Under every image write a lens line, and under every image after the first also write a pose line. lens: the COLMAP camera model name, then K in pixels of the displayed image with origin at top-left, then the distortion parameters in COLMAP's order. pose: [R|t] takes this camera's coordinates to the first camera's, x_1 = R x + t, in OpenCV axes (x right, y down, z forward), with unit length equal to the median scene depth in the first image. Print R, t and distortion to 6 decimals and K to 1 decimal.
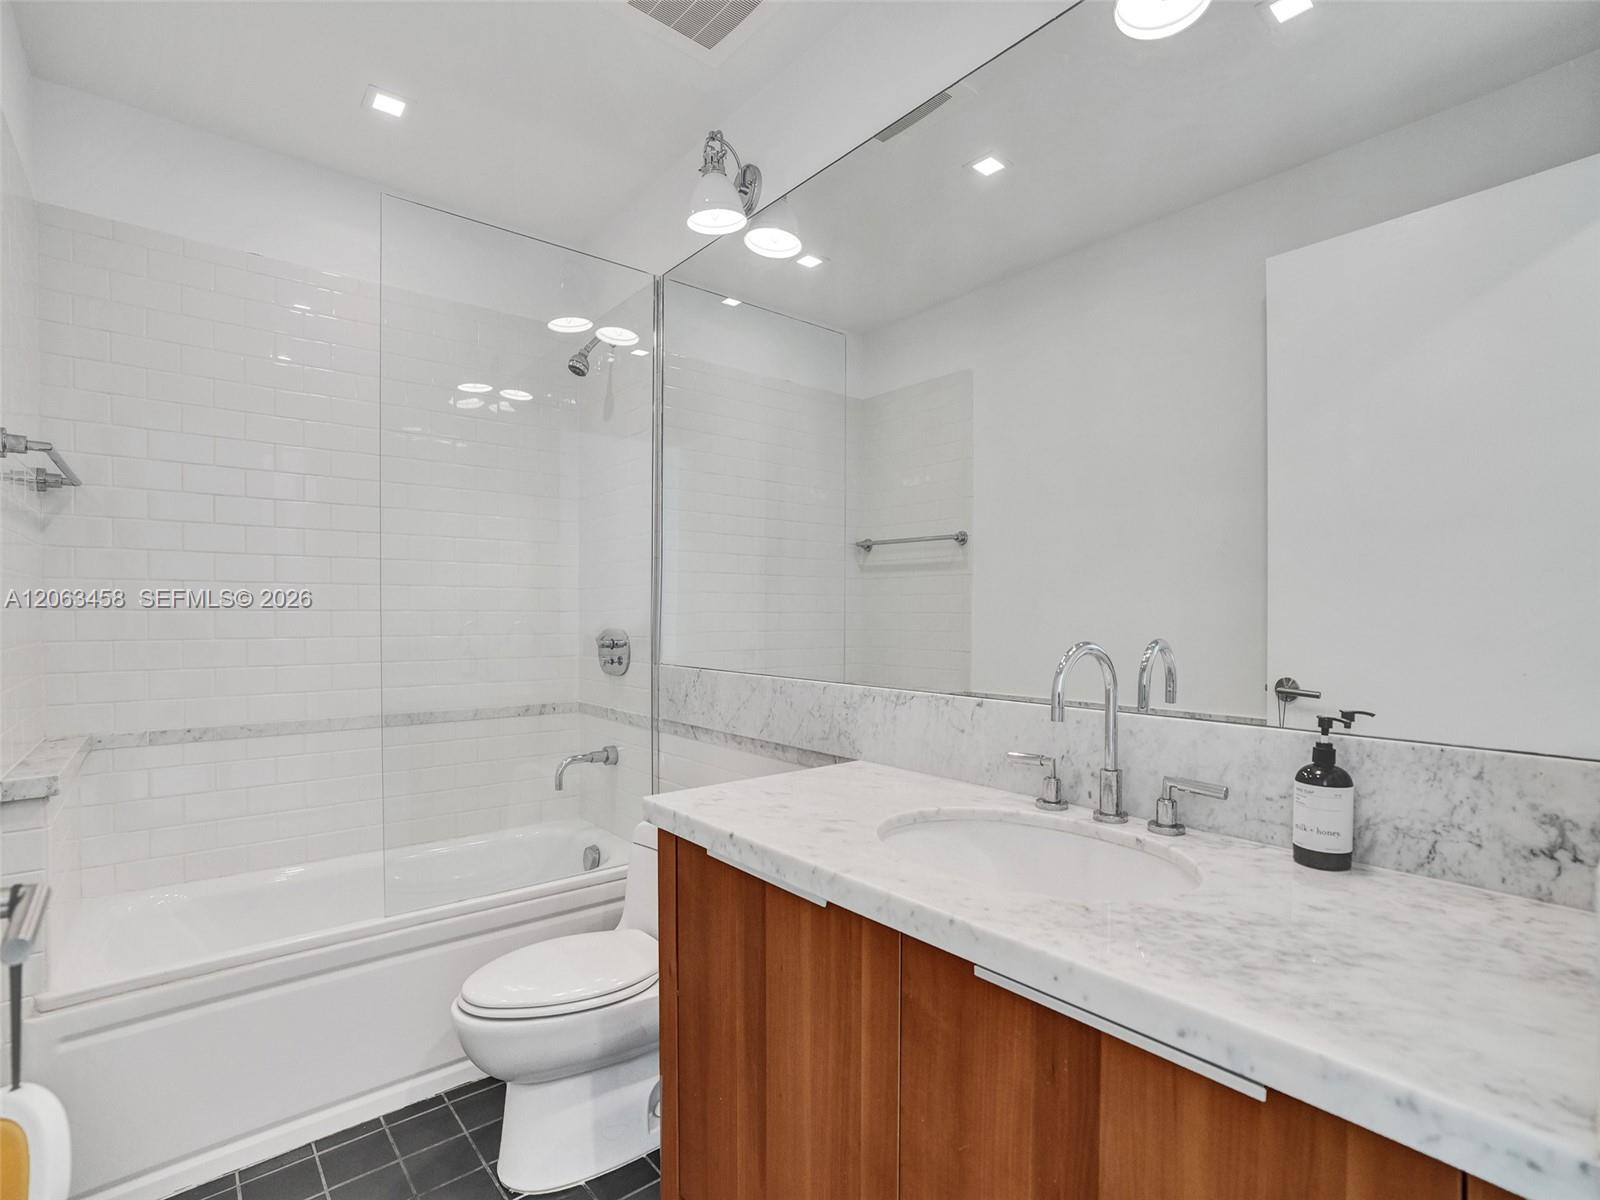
lens RADIAL K [[770.8, 0, 799.6], [0, 770.8, 624.7], [0, 0, 1]] dist [-0.051586, 0.025775]
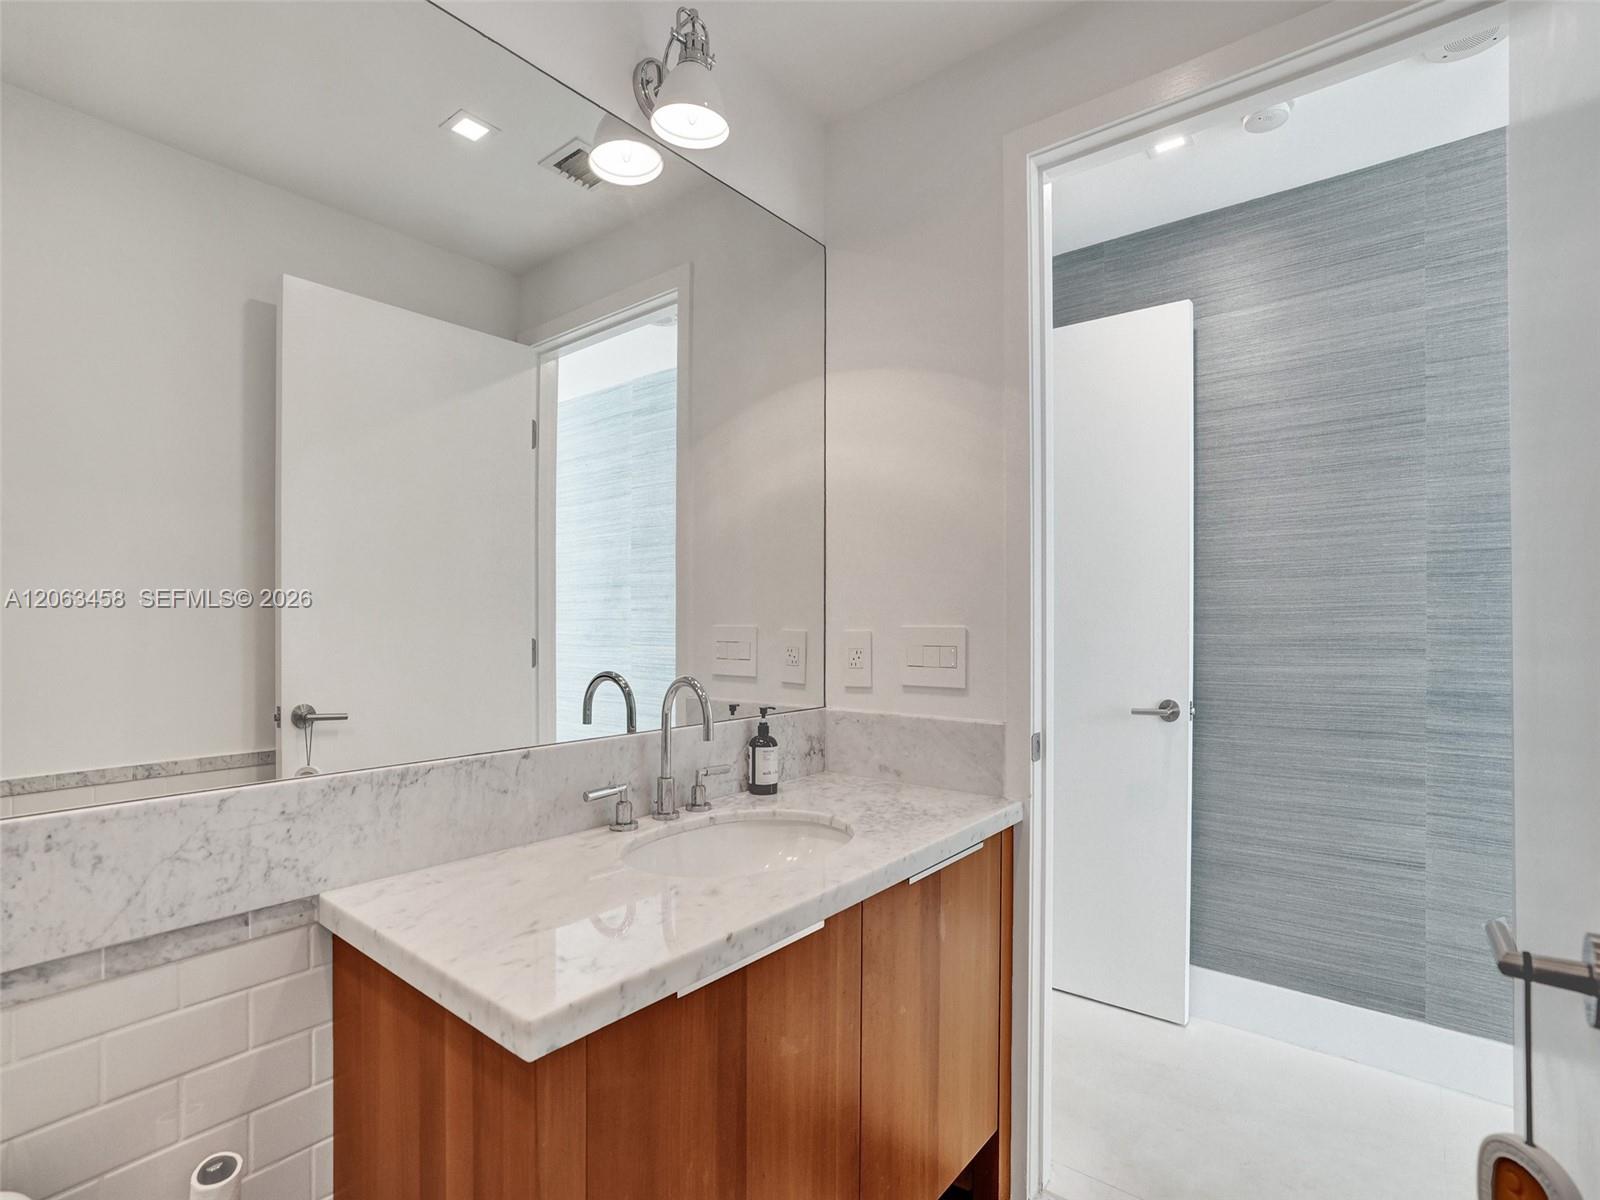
lens RADIAL K [[780.7, 0, 807.8], [0, 780.7, 596.2], [0, 0, 1]] dist [-0.045110, 0.023749]
pose [[-0.207584, 0.027527, 0.977830, -0.949704], [0.009150, 0.999615, -0.026198, -0.076177], [-0.978174, 0.003509, -0.207756, 1.095747]]
